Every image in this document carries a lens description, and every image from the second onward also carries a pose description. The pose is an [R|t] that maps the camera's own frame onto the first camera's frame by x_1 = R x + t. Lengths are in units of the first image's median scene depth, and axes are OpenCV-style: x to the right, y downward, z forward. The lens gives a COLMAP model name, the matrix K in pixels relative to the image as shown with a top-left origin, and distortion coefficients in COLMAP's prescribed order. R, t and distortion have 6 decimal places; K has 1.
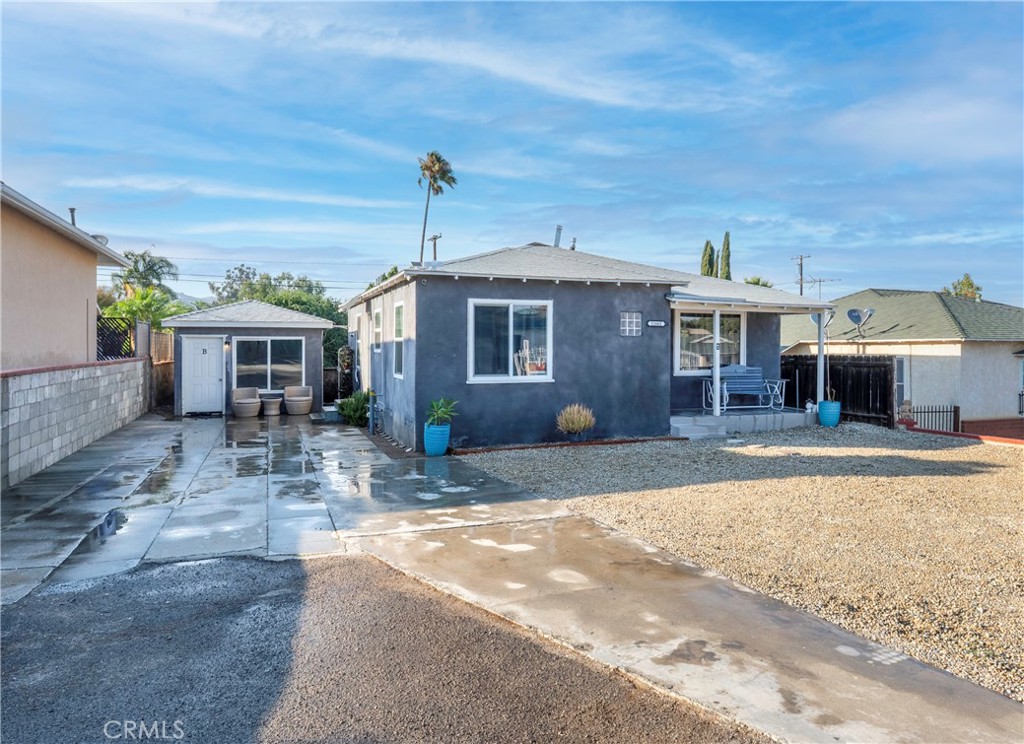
lens RADIAL K [[673.6, 0, 527.0], [0, 673.6, 341.3], [0, 0, 1]] dist [-0.003089, -0.001272]
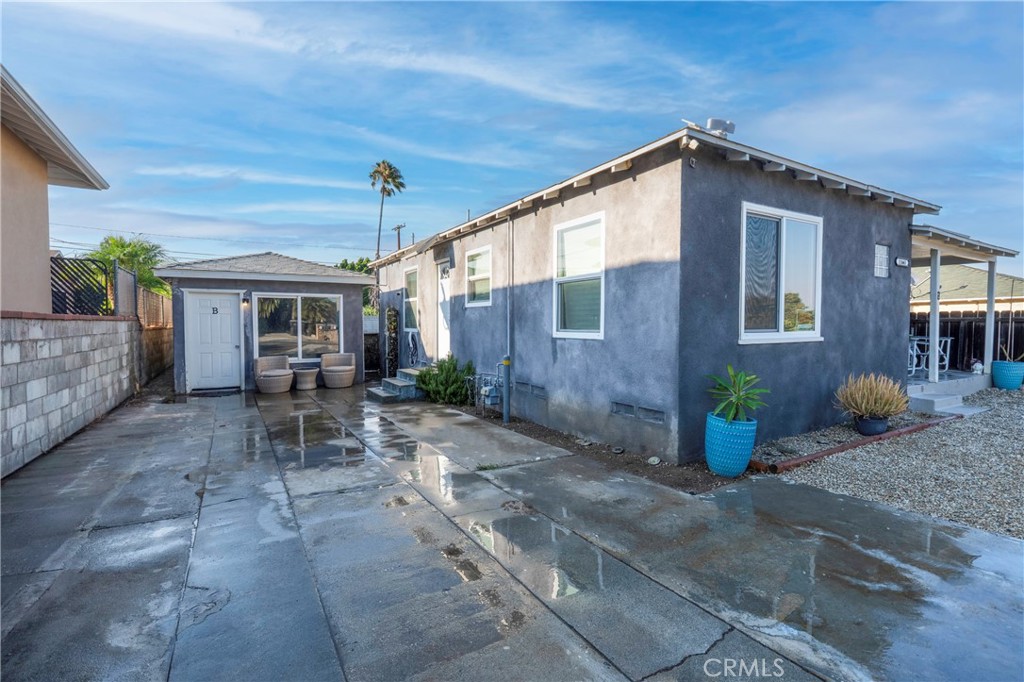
lens RADIAL K [[475.0, 0, 511.8], [0, 475.0, 337.3], [0, 0, 1]] dist [-0.000833, -0.000107]
pose [[0.986174, -0.009757, 0.165428, -0.232380], [0.003339, 0.999233, 0.039029, 0.025532], [-0.165682, -0.037937, 0.985449, 0.401072]]
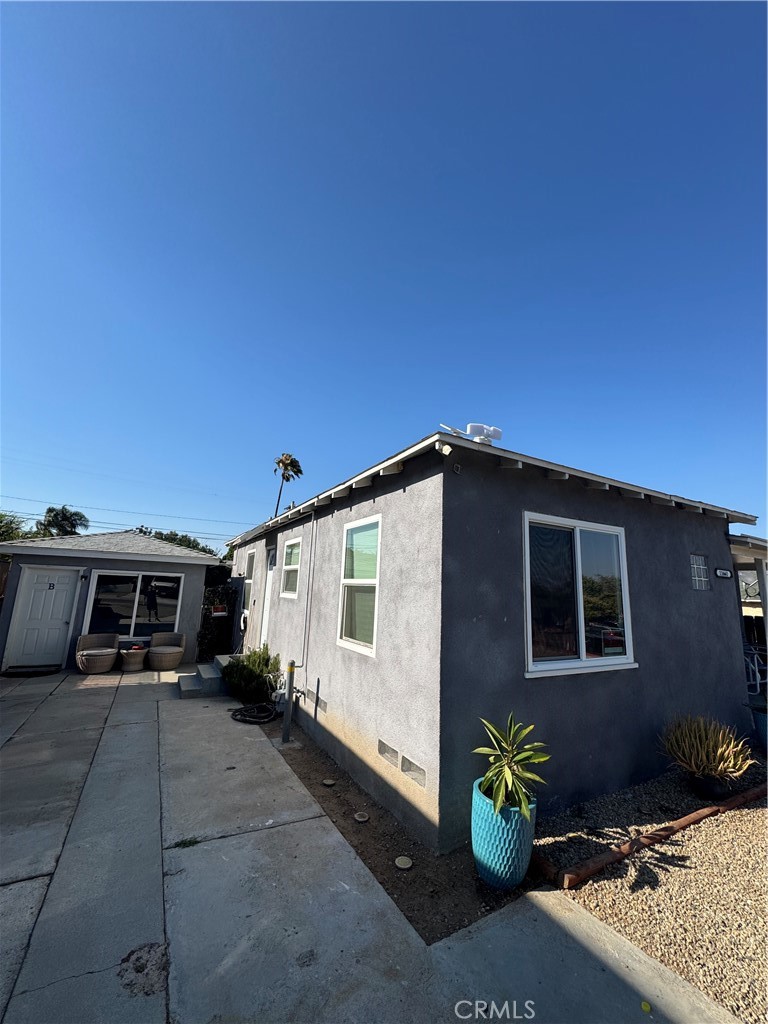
lens RADIAL K [[409.7, 0, 384.0], [0, 409.7, 512.0], [0, 0, 1]] dist [-0.000528, -0.000137]
pose [[0.989598, 0.060248, 0.130637, -0.155837], [-0.036458, 0.983466, -0.177386, -0.000187], [-0.139164, 0.170778, 0.975432, 0.453539]]
